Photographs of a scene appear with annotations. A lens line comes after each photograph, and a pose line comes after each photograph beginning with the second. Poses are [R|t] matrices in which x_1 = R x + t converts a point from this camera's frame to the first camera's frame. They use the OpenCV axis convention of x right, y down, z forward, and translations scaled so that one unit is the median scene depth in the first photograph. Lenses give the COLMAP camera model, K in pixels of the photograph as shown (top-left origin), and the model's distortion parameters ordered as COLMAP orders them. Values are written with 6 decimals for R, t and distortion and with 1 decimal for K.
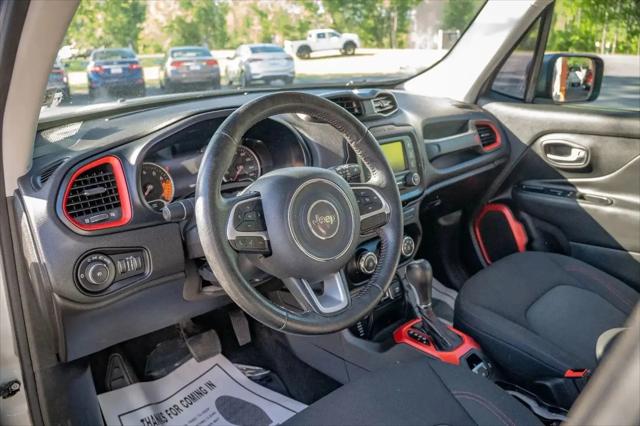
lens RADIAL K [[495.8, 0, 320.0], [0, 495.8, 213.0], [0, 0, 1]] dist [-0.200125, 0.118483]
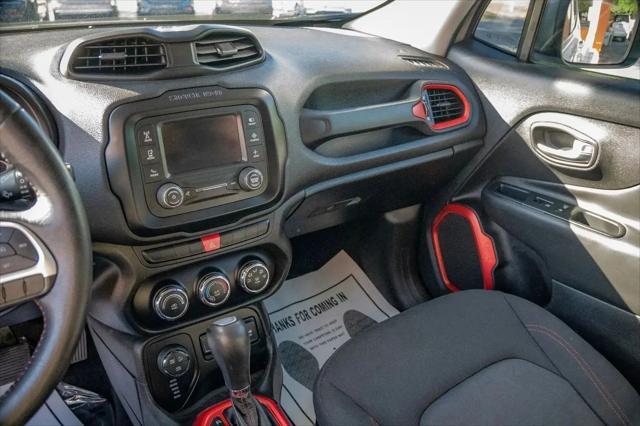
lens RADIAL K [[495.8, 0, 320.0], [0, 495.8, 213.0], [0, 0, 1]] dist [-0.200125, 0.118483]
pose [[0.989775, 0.099001, -0.102687, 0.264744], [-0.085929, 0.988462, 0.124739, -0.085979], [0.113852, -0.114640, 0.986861, 0.319766]]
